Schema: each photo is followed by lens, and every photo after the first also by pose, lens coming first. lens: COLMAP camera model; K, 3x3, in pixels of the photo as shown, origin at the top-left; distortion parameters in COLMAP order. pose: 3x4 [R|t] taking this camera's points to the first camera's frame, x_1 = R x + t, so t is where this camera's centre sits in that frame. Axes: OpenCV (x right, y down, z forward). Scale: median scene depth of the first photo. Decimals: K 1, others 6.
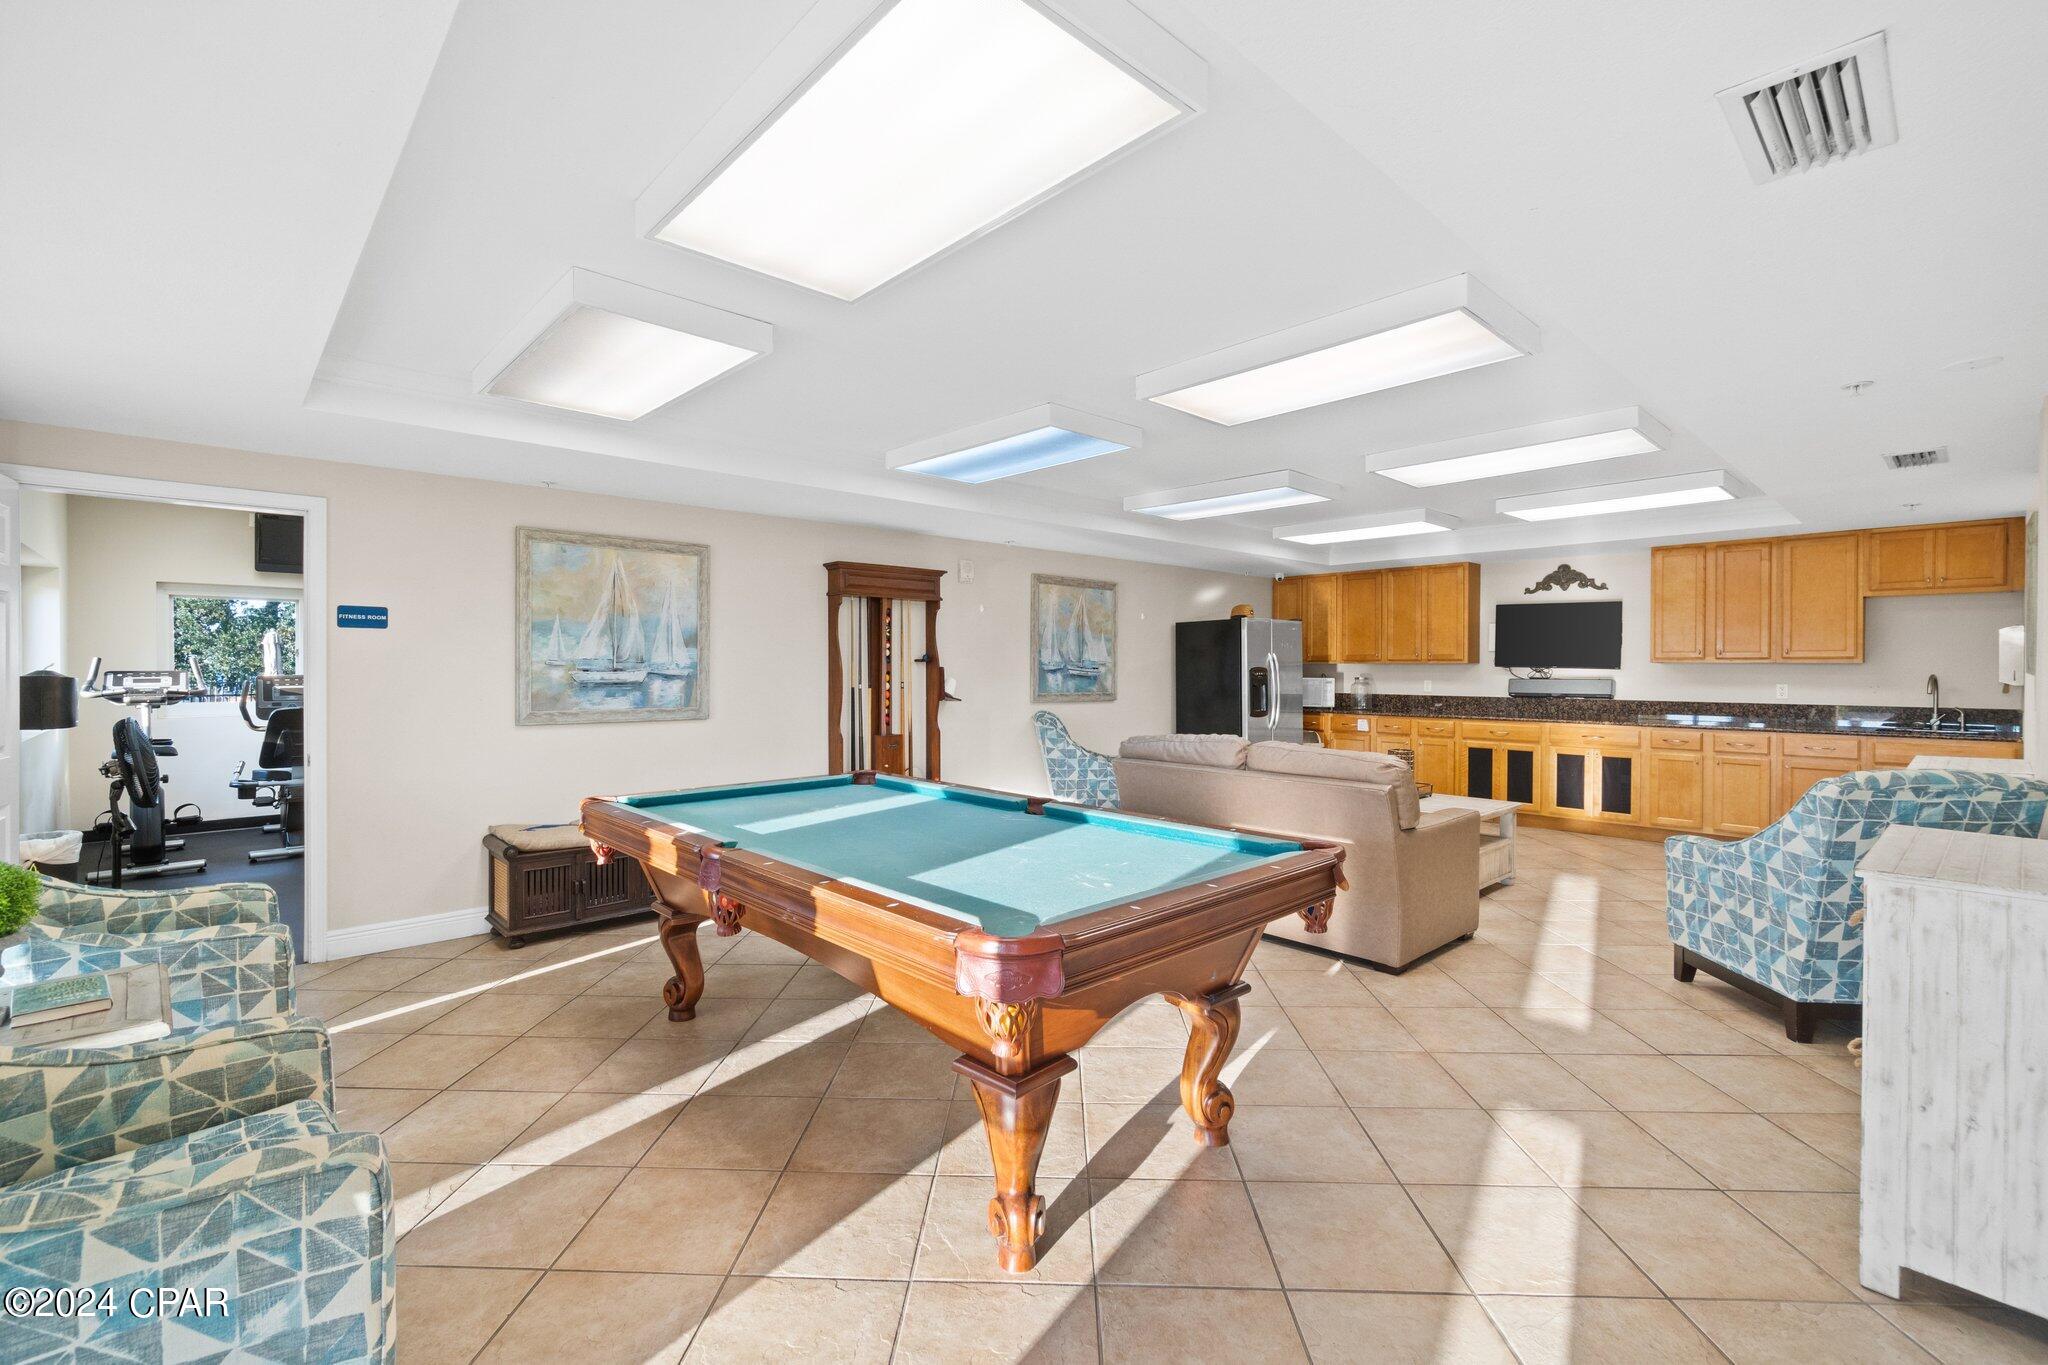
lens RADIAL K [[884.8, 0, 1008.6], [0, 884.8, 670.3], [0, 0, 1]] dist [-0.005011, 0.000240]
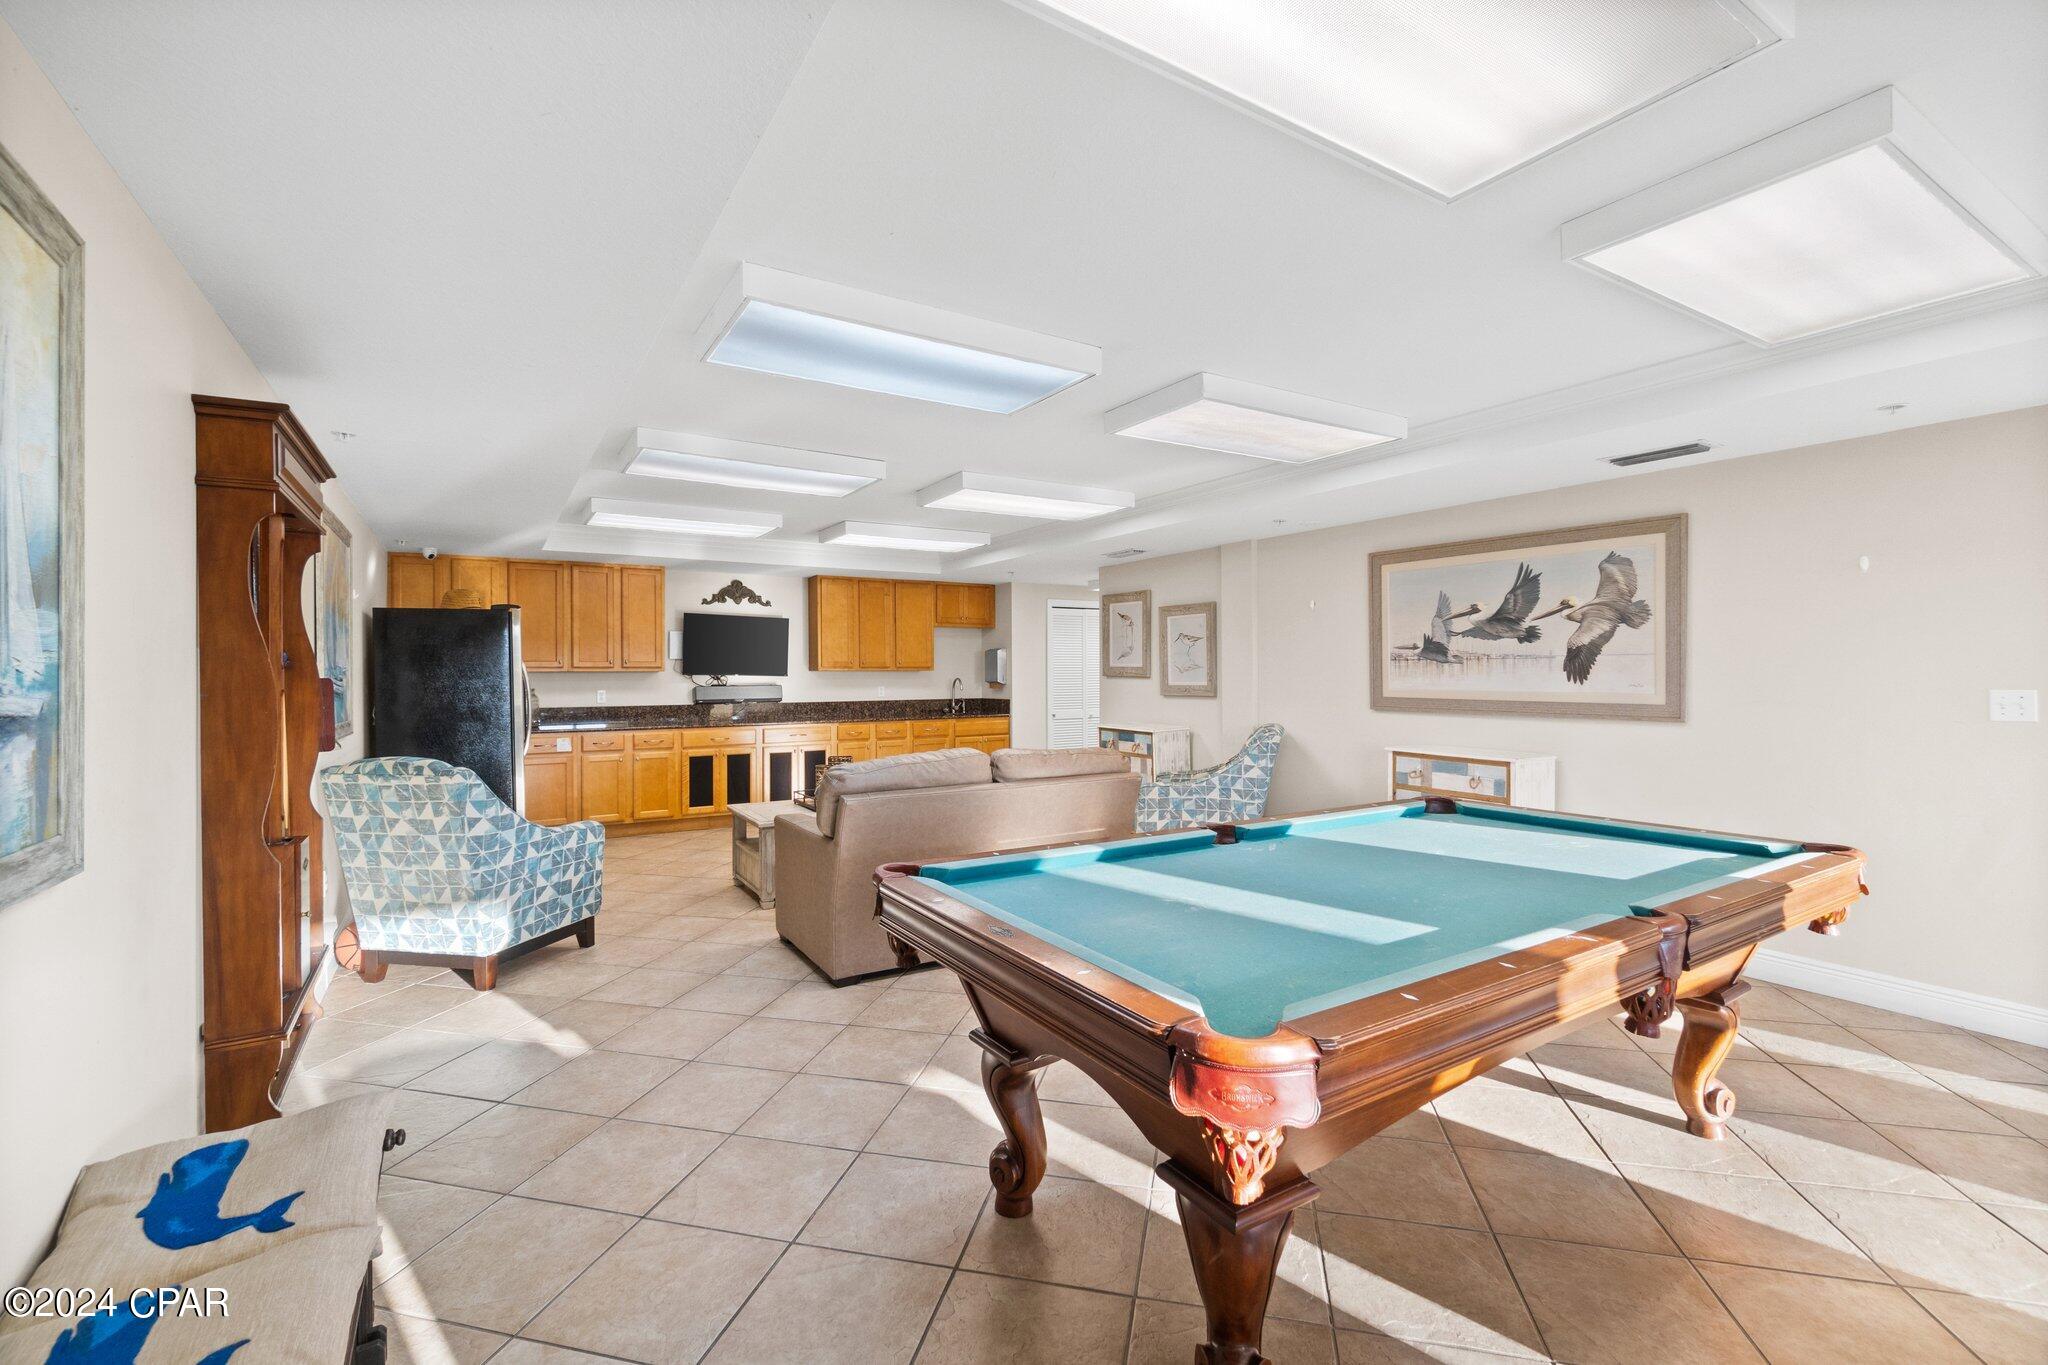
lens RADIAL K [[884.8, 0, 1015.7], [0, 884.8, 679.1], [0, 0, 1]] dist [-0.005011, 0.000240]
pose [[0.190548, -0.009323, 0.981634, -0.381467], [0.010477, 0.999917, 0.007463, -0.002732], [-0.981622, 0.008862, 0.190630, 0.463177]]
